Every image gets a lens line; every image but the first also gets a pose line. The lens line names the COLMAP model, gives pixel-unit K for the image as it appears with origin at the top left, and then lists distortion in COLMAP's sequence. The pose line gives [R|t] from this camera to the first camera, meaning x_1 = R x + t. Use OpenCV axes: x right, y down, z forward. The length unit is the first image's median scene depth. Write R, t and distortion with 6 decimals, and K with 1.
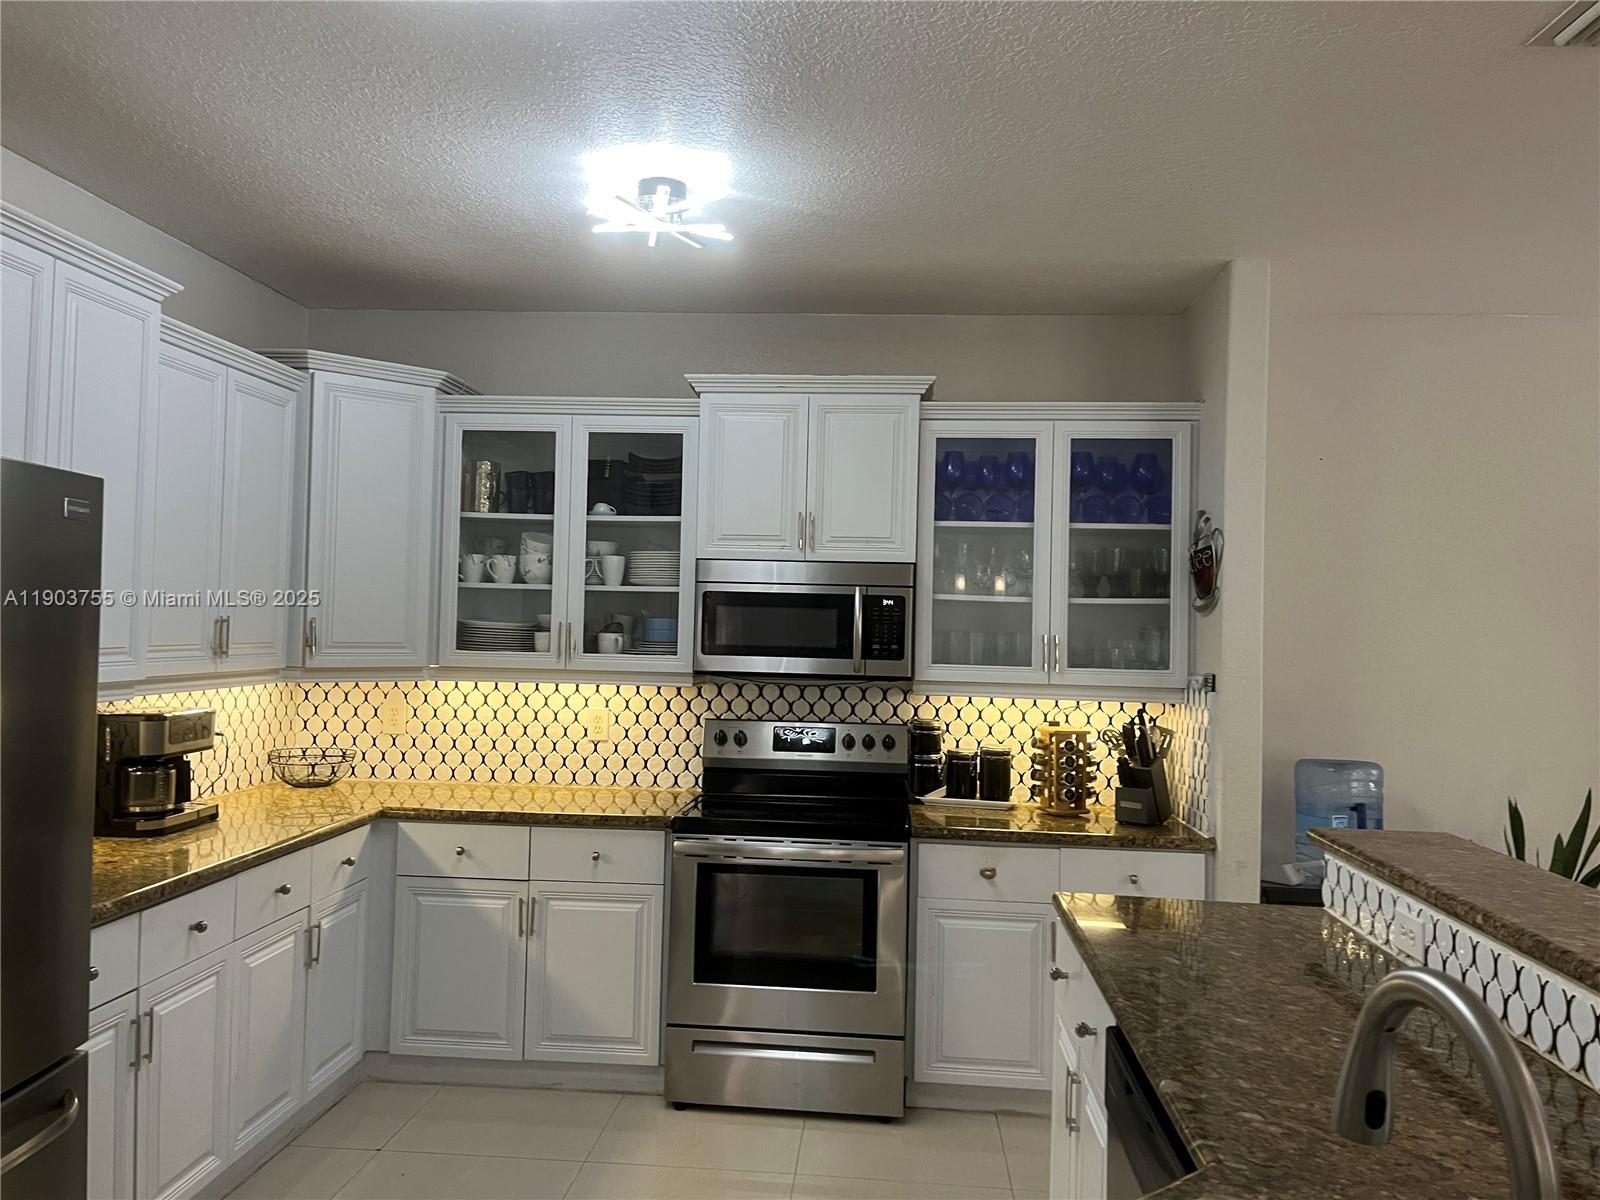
lens RADIAL K [[1215.7, 0, 797.0], [0, 1215.7, 592.4], [0, 0, 1]] dist [0.072804, -0.087041]
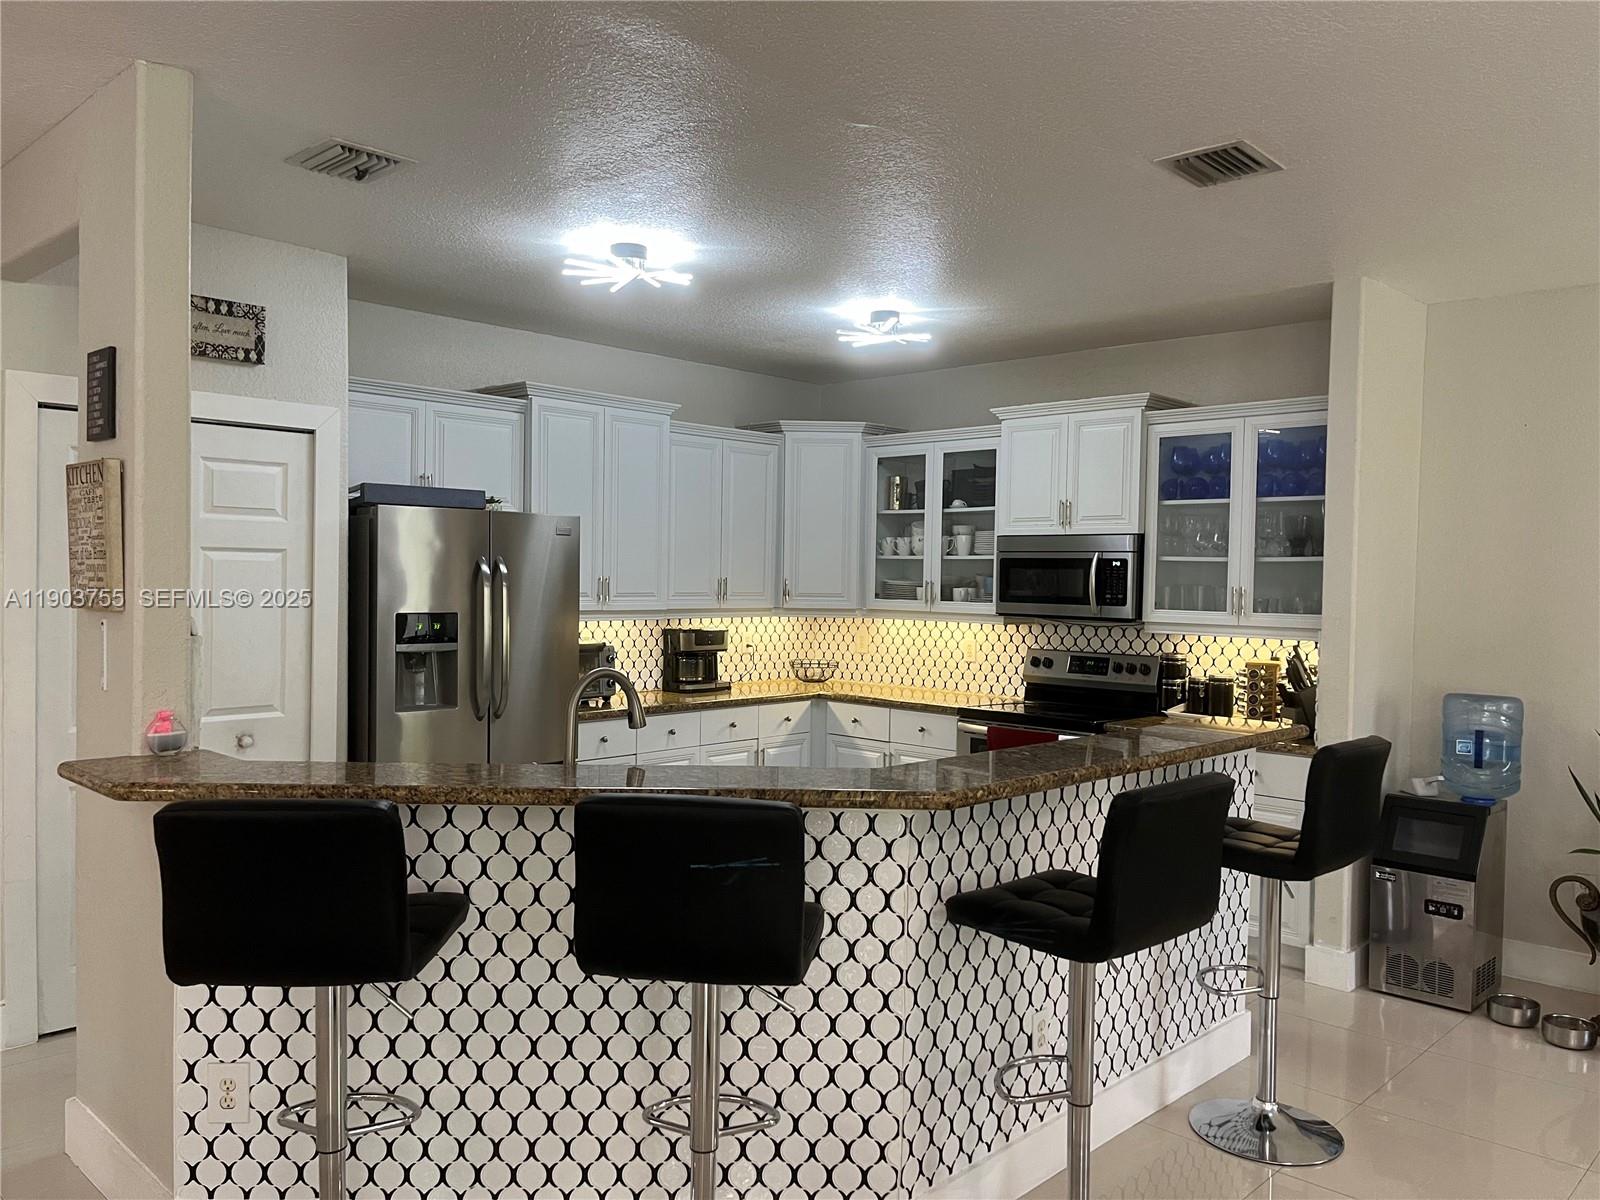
lens RADIAL K [[1215.7, 0, 793.9], [0, 1215.7, 604.3], [0, 0, 1]] dist [0.072804, -0.087041]
pose [[0.771315, 0.004245, -0.636439, 0.655266], [0.017513, 0.999458, 0.027891, 0.009319], [0.636212, -0.032659, 0.770823, -0.279132]]
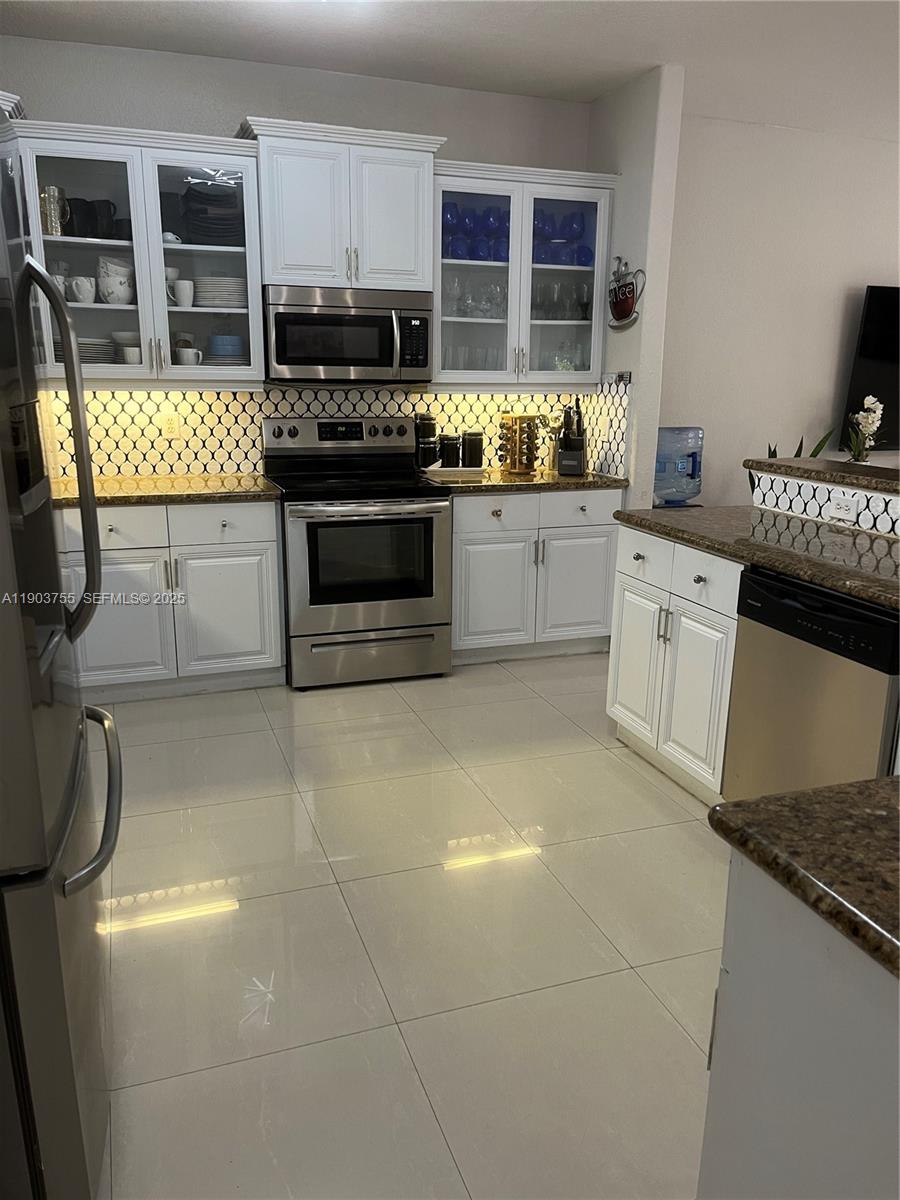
lens RADIAL K [[911.8, 0, 457.2], [0, 911.8, 599.3], [0, 0, 1]] dist [0.072804, -0.087041]
pose [[0.907544, -0.116261, 0.403544, -0.322106], [-0.001133, 0.960235, 0.279191, 0.018327], [-0.419956, -0.253835, 0.871323, 0.020394]]
